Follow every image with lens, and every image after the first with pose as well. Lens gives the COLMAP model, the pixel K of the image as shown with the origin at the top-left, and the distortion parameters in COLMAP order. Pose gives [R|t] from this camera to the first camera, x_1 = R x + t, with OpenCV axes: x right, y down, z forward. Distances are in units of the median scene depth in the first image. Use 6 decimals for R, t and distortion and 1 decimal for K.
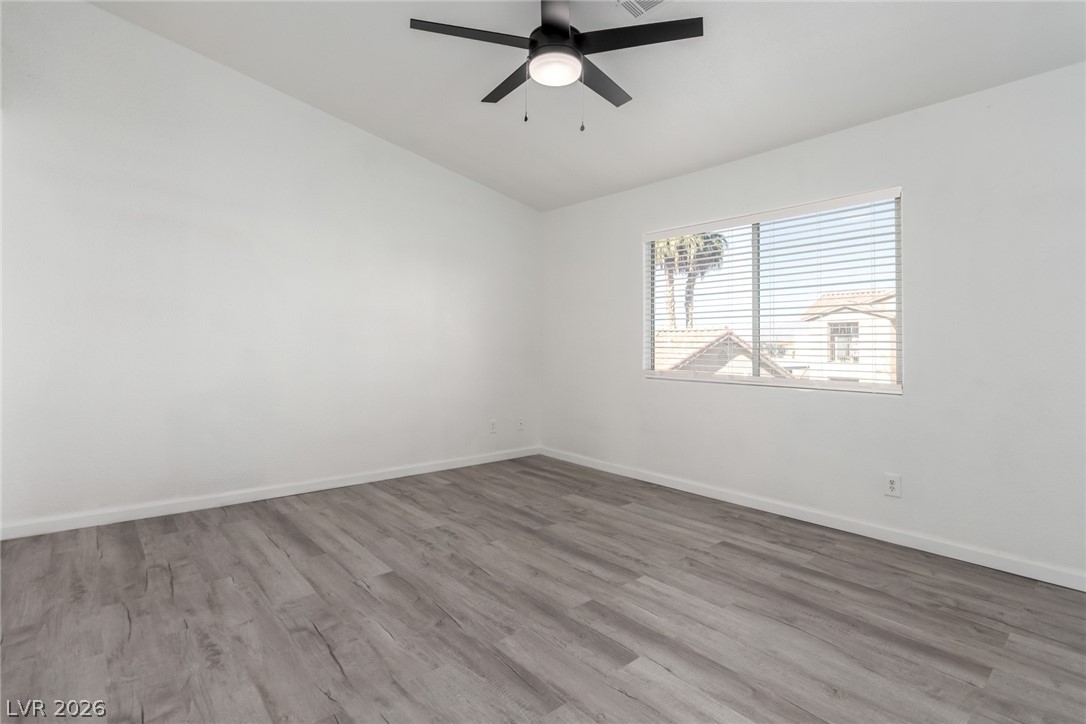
lens RADIAL K [[517.1, 0, 559.4], [0, 517.1, 362.1], [0, 0, 1]] dist [-0.000205, 0.002781]
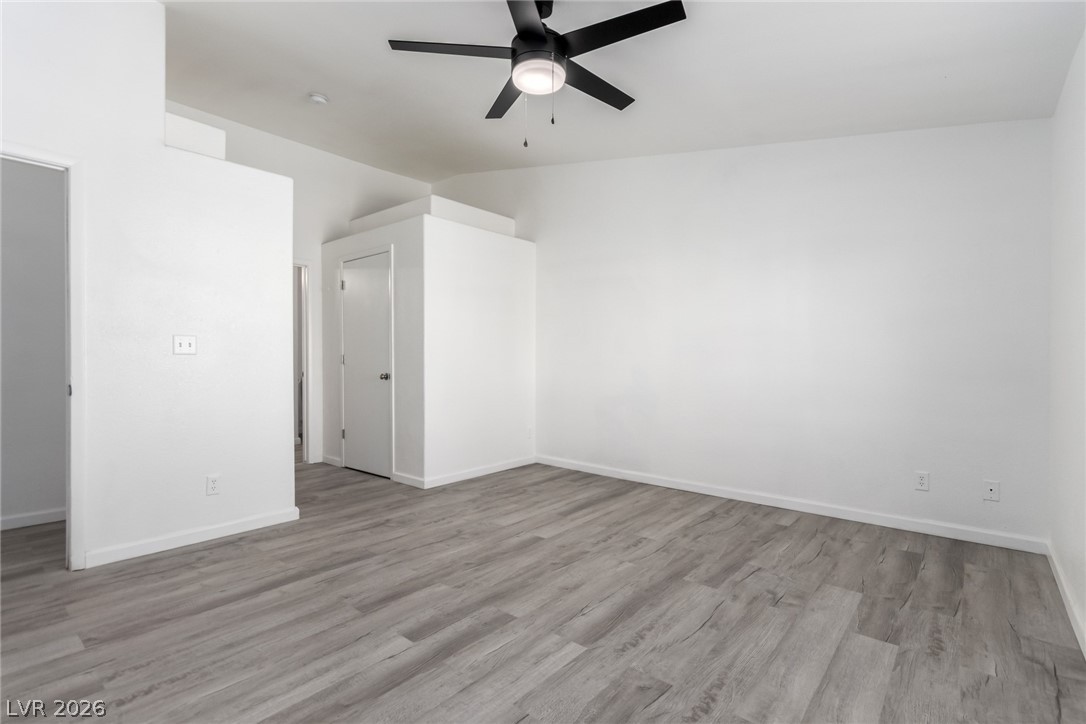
lens RADIAL K [[517.1, 0, 544.0], [0, 517.1, 359.3], [0, 0, 1]] dist [-0.000205, 0.002781]
pose [[0.135933, -0.015411, -0.990598, 0.940146], [-0.031616, 0.999302, -0.019885, -0.009088], [0.990214, 0.034021, 0.135350, 0.811026]]
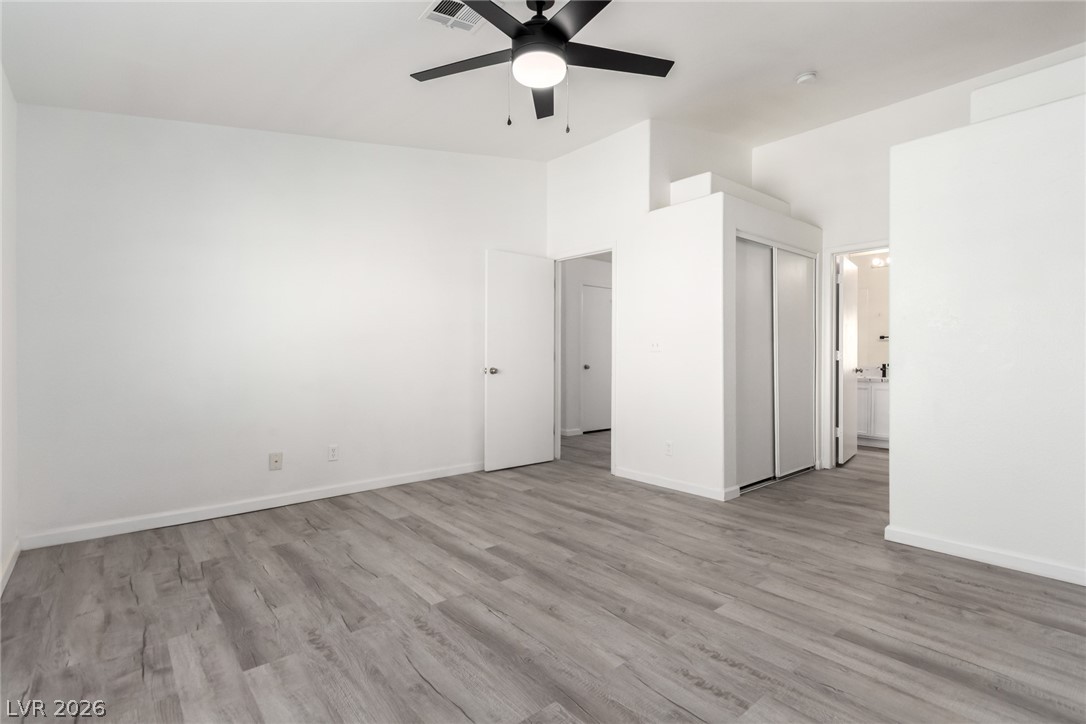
lens RADIAL K [[517.1, 0, 549.3], [0, 517.1, 358.0], [0, 0, 1]] dist [-0.000205, 0.002781]
pose [[-0.999329, -0.015043, 0.033383, -0.064718], [-0.013849, 0.999265, 0.035731, -0.055175], [-0.033896, 0.035245, -0.998804, 1.879688]]
